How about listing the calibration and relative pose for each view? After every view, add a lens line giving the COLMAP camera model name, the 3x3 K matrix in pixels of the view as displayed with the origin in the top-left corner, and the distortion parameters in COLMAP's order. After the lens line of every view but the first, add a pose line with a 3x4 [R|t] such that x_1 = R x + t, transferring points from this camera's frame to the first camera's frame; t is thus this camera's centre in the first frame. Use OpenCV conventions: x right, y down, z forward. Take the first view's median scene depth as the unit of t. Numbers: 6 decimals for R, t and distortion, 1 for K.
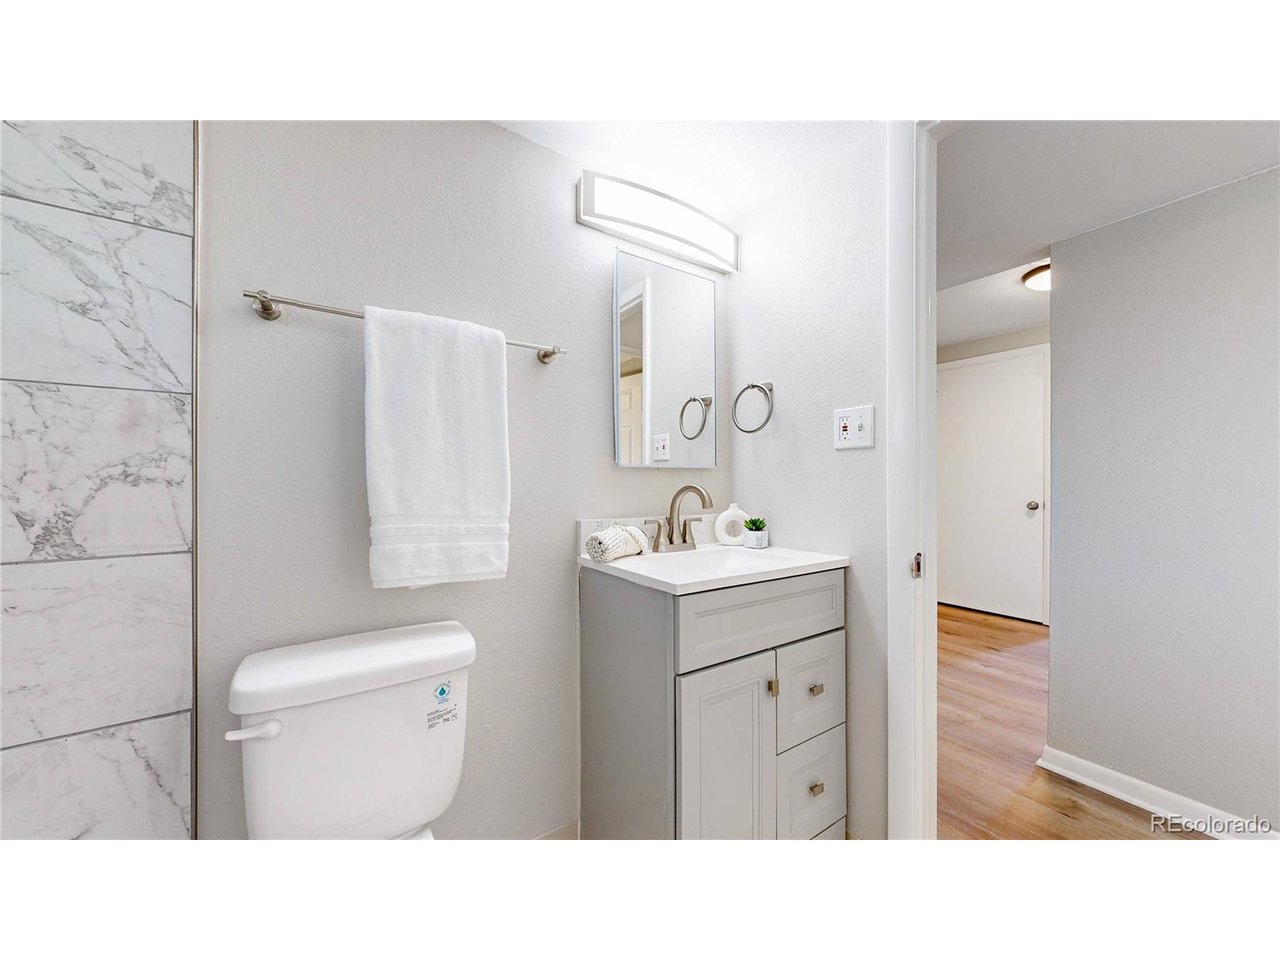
lens RADIAL K [[474.4, 0, 646.1], [0, 474.4, 482.5], [0, 0, 1]] dist [-0.000532, 0.000035]
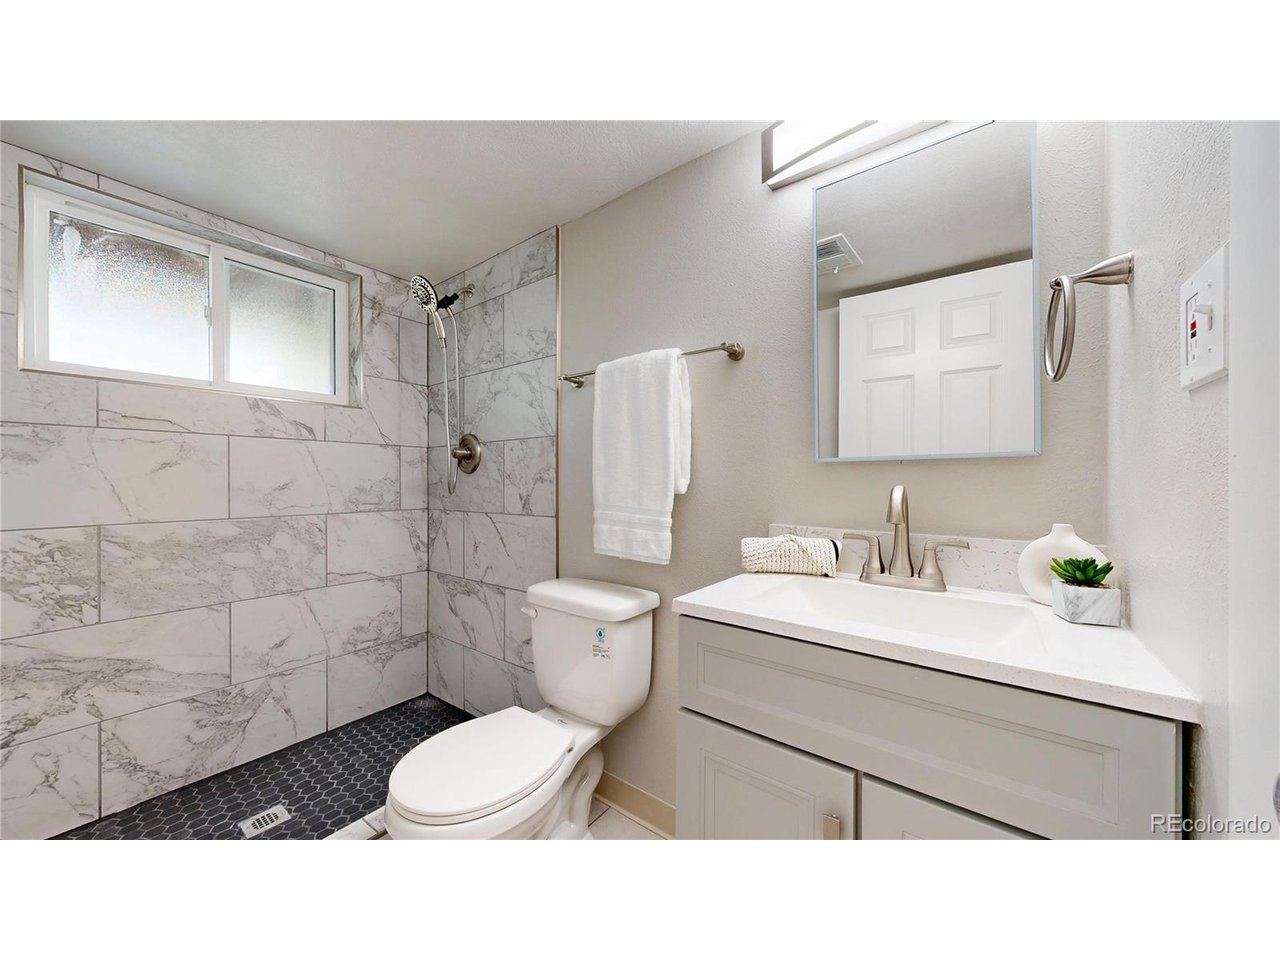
lens RADIAL K [[474.4, 0, 646.4], [0, 474.4, 481.0], [0, 0, 1]] dist [-0.000532, 0.000035]
pose [[0.281626, 0.002430, -0.959521, 0.924778], [0.000875, 0.999996, 0.002789, -0.006117], [0.959524, -0.001625, 0.281622, 0.739793]]
